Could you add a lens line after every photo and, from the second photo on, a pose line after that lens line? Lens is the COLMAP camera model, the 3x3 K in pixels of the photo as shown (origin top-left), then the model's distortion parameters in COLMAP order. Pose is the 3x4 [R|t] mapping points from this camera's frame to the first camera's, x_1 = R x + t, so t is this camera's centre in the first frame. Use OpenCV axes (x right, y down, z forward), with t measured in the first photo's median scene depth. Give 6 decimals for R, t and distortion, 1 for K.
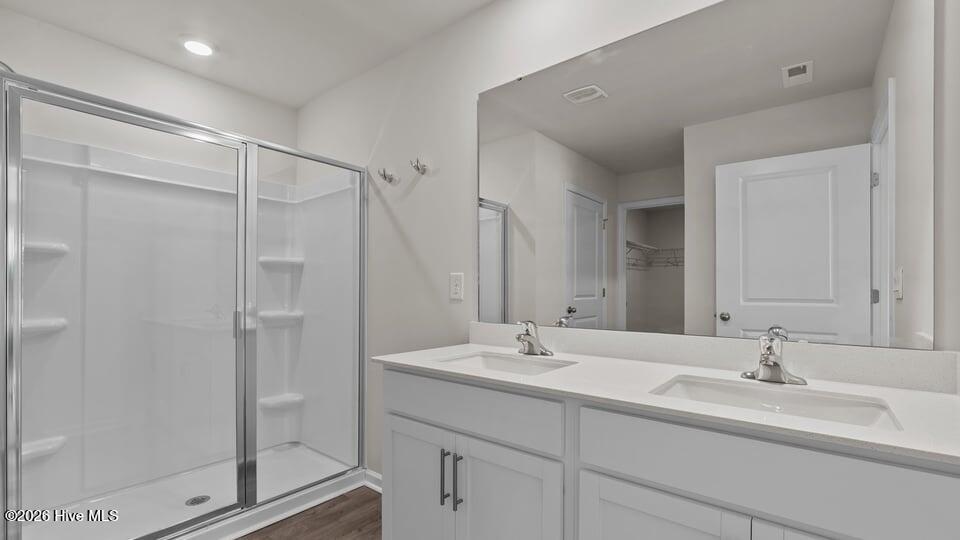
lens RADIAL K [[415.4, 0, 480.7], [0, 415.4, 290.5], [0, 0, 1]] dist [0.000274, 0.000230]
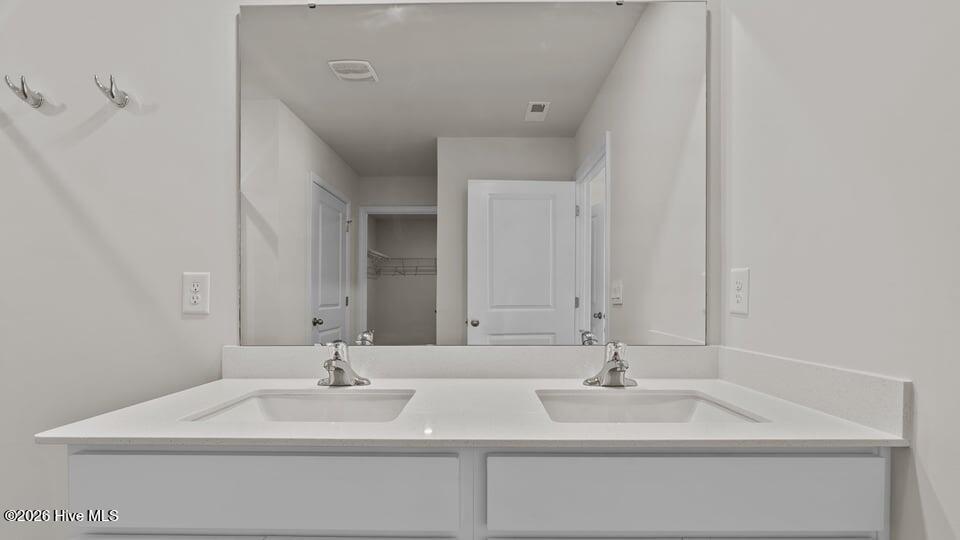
lens RADIAL K [[423.6, 0, 478.0], [0, 423.6, 299.8], [0, 0, 1]] dist [-0.001868, 0.004573]
pose [[0.791335, -0.005186, 0.611361, -0.098126], [0.004181, 0.999987, 0.003070, 0.000271], [-0.611369, 0.000126, 0.791346, 0.179624]]
